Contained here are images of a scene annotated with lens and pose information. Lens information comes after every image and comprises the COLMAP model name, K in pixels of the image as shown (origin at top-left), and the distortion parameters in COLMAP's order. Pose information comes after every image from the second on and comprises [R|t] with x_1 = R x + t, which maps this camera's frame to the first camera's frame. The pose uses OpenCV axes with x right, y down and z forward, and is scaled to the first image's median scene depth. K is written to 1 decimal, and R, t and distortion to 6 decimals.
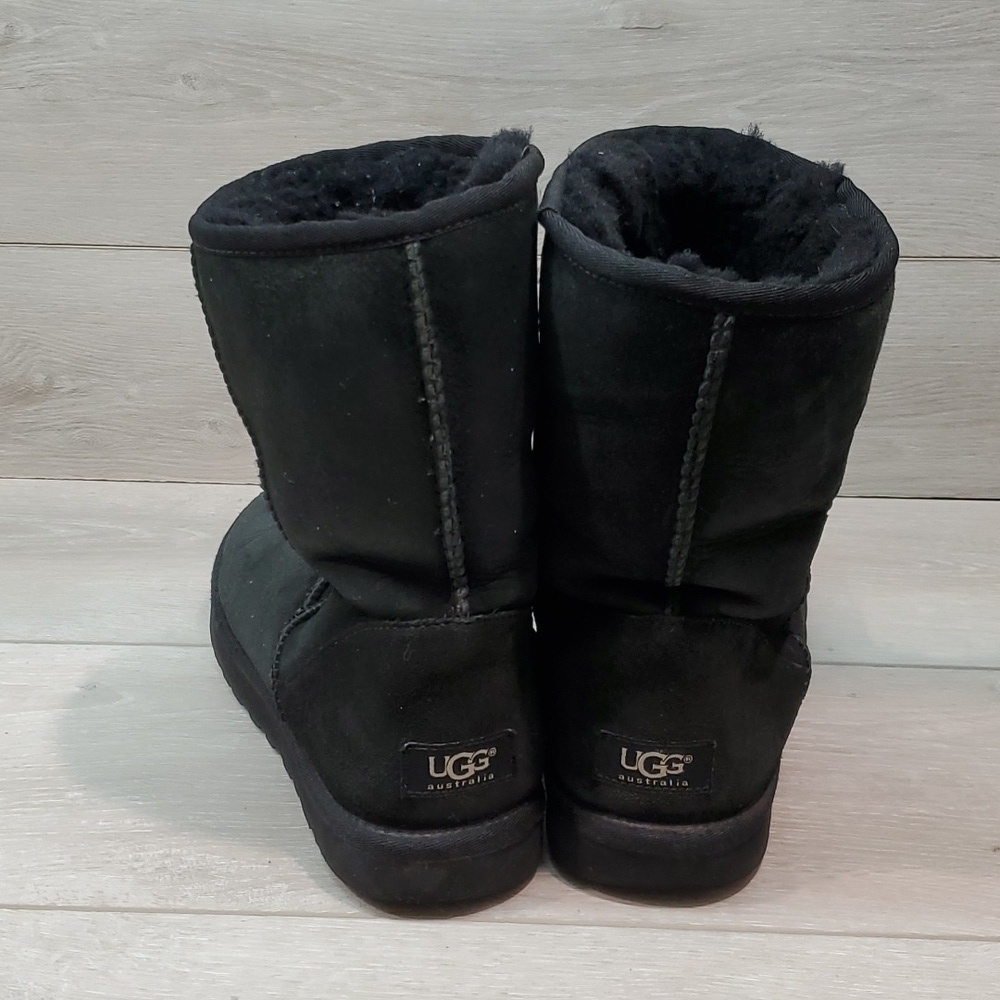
lens RADIAL K [[1696.2, 0, 472.0], [0, 1696.2, 496.5], [0, 0, 1]] dist [0.069936, 0.000000]
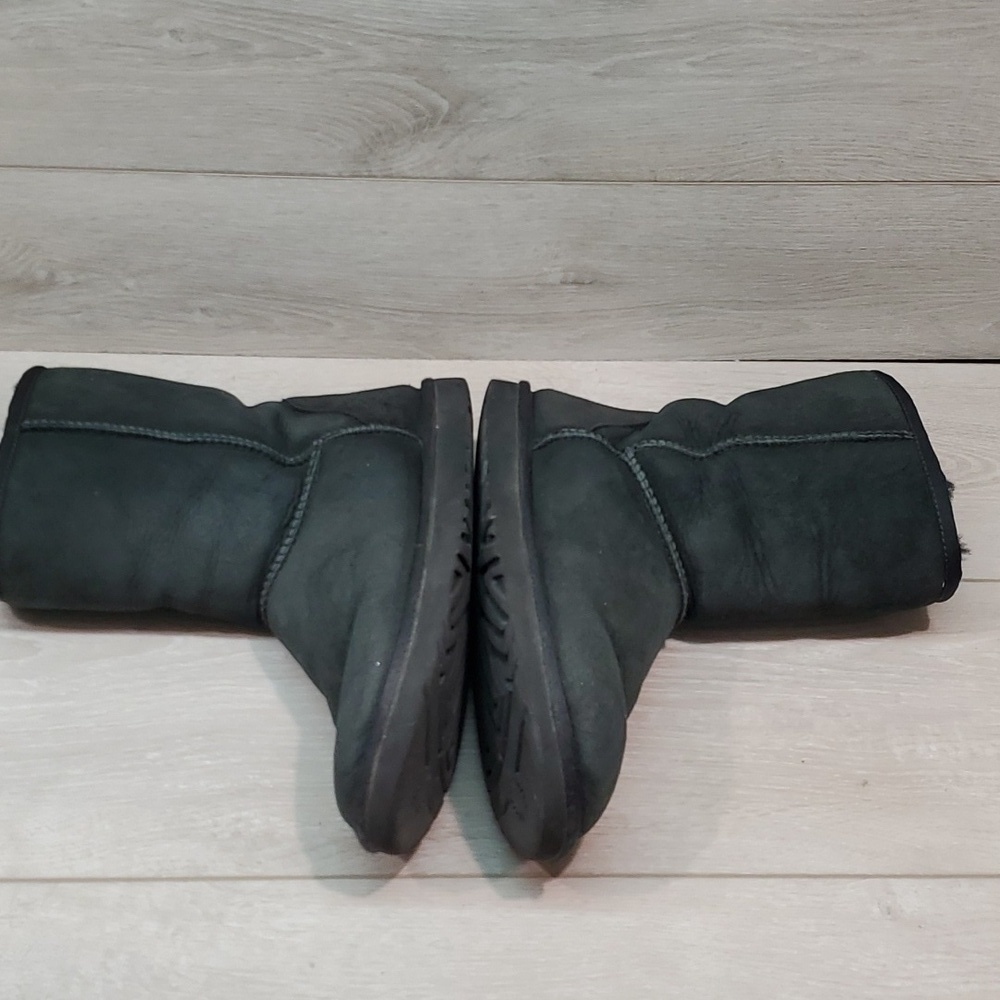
lens RADIAL K [[1696.2, 0, 517.1], [0, 1696.2, 470.6], [0, 0, 1]] dist [0.069936, 0.000000]
pose [[0.994987, -0.023317, 0.097252, -0.065962], [-0.011808, 0.938248, 0.345762, -0.362705], [-0.099309, -0.345176, 0.933269, -0.099680]]
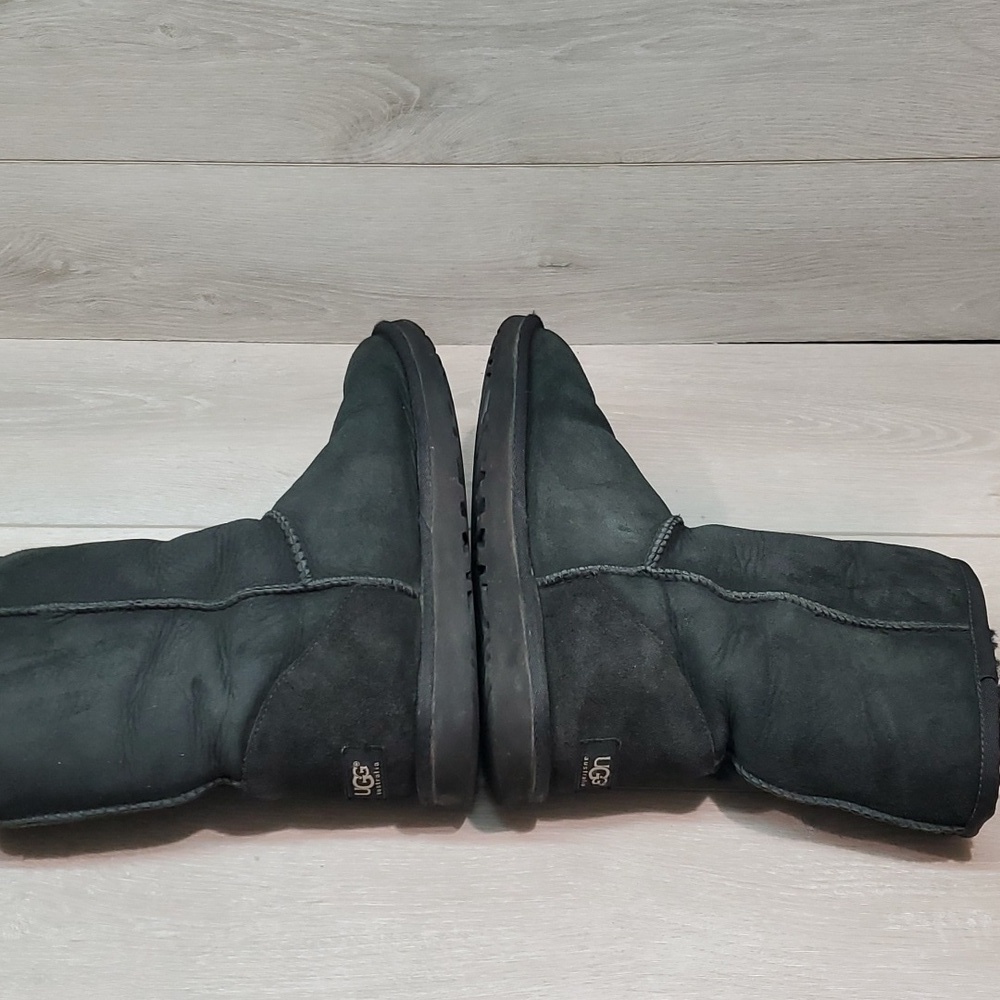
lens RADIAL K [[1696.2, 0, 499.7], [0, 1696.2, 493.7], [0, 0, 1]] dist [0.069936, 0.000000]
pose [[0.999652, -0.024181, 0.010525, 0.039657], [0.020031, 0.955783, 0.293390, -0.281704], [-0.017154, -0.293077, 0.955935, -0.199771]]
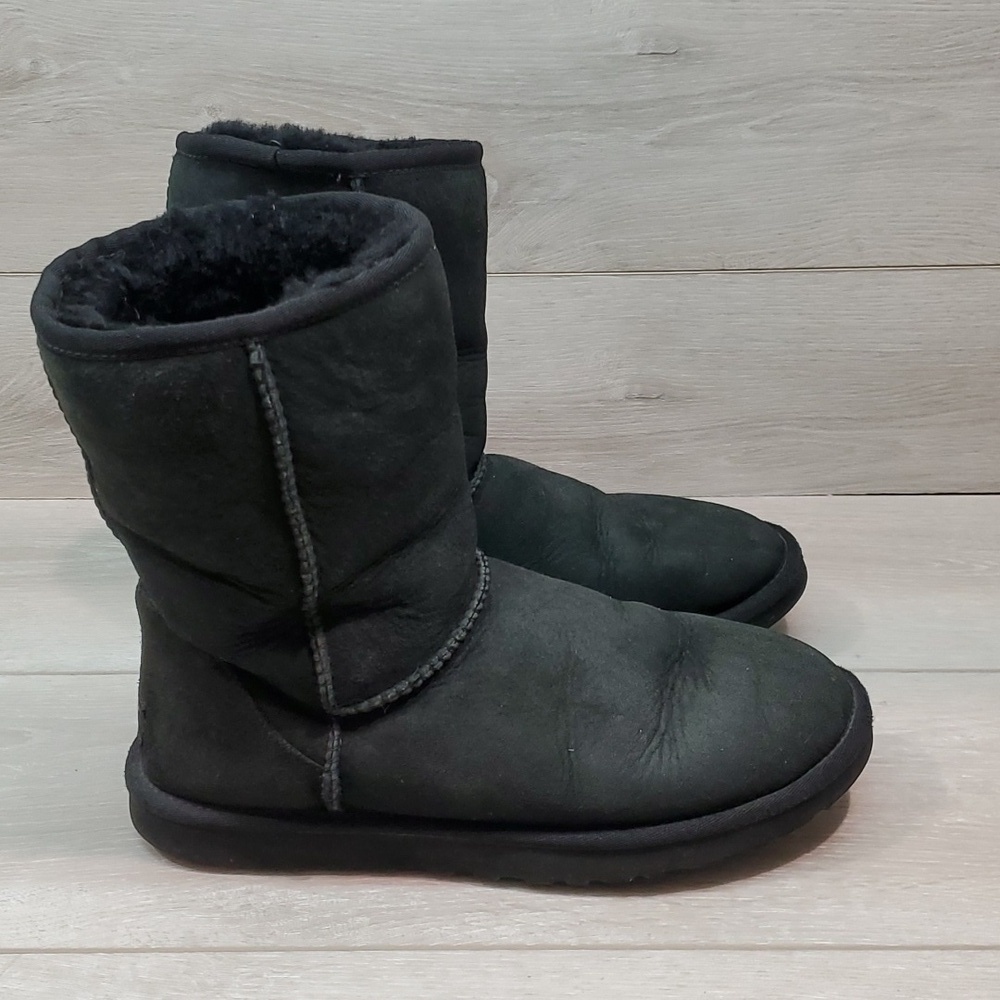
lens RADIAL K [[1696.2, 0, 479.4], [0, 1696.2, 482.5], [0, 0, 1]] dist [0.069936, 0.000000]
pose [[0.998918, -0.028482, 0.036752, -0.051973], [0.027330, 0.999131, 0.031471, -0.051251], [-0.037616, -0.030433, 0.998829, -0.028888]]
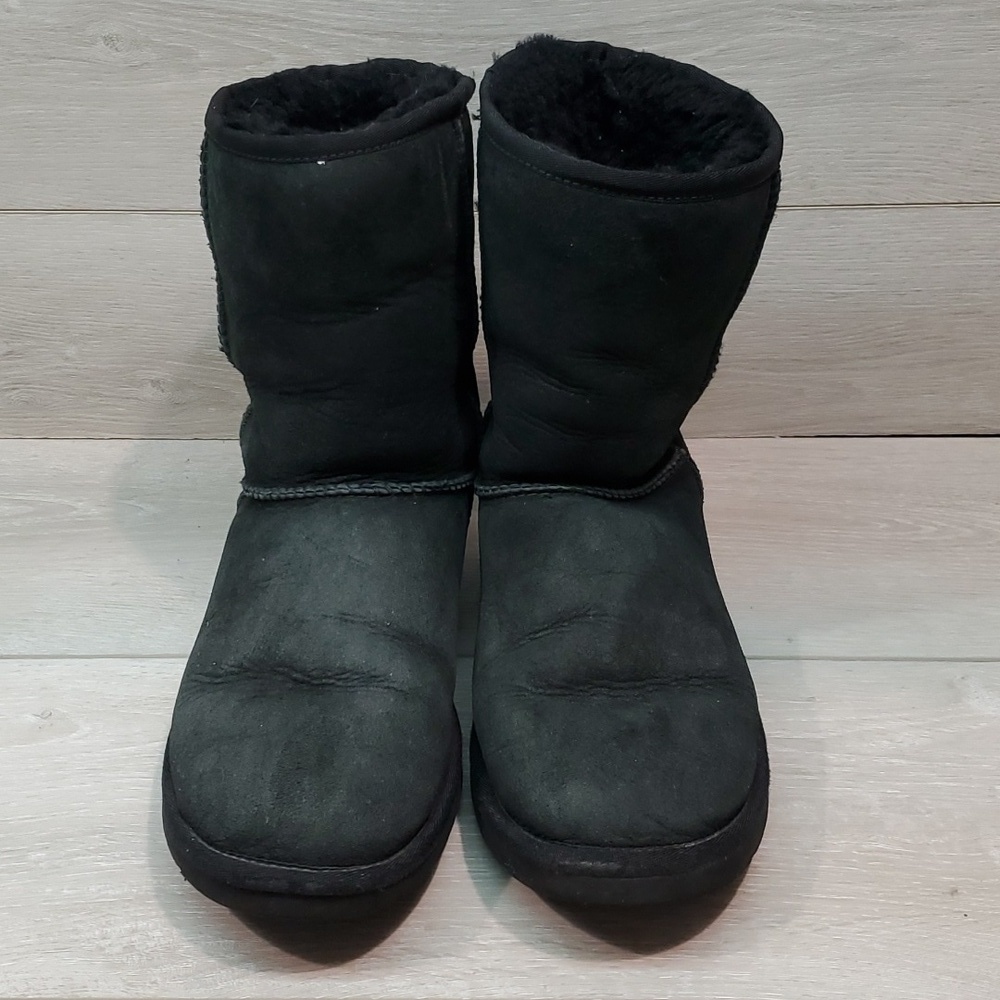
lens RADIAL K [[1696.2, 0, 462.6], [0, 1696.2, 459.3], [0, 0, 1]] dist [0.069936, 0.000000]
pose [[0.999372, -0.028169, 0.021504, 0.000491], [0.024491, 0.987543, 0.155429, -0.160344], [-0.025614, -0.154805, 0.987613, 0.033862]]
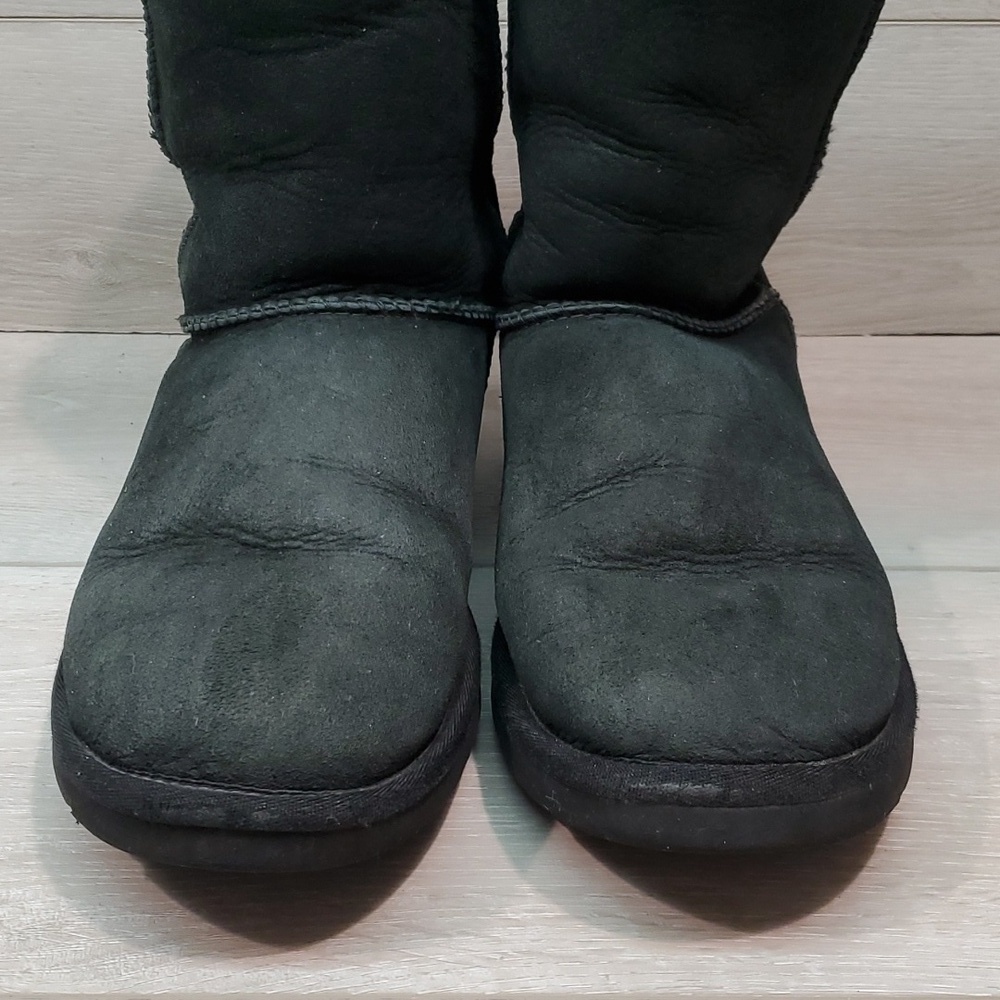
lens RADIAL K [[1696.2, 0, 489.2], [0, 1696.2, 492.7], [0, 0, 1]] dist [0.069936, 0.000000]
pose [[0.998714, -0.022572, 0.045393, -0.008166], [0.017553, 0.993988, 0.108075, -0.017779], [-0.047560, -0.107139, 0.993106, 0.242944]]
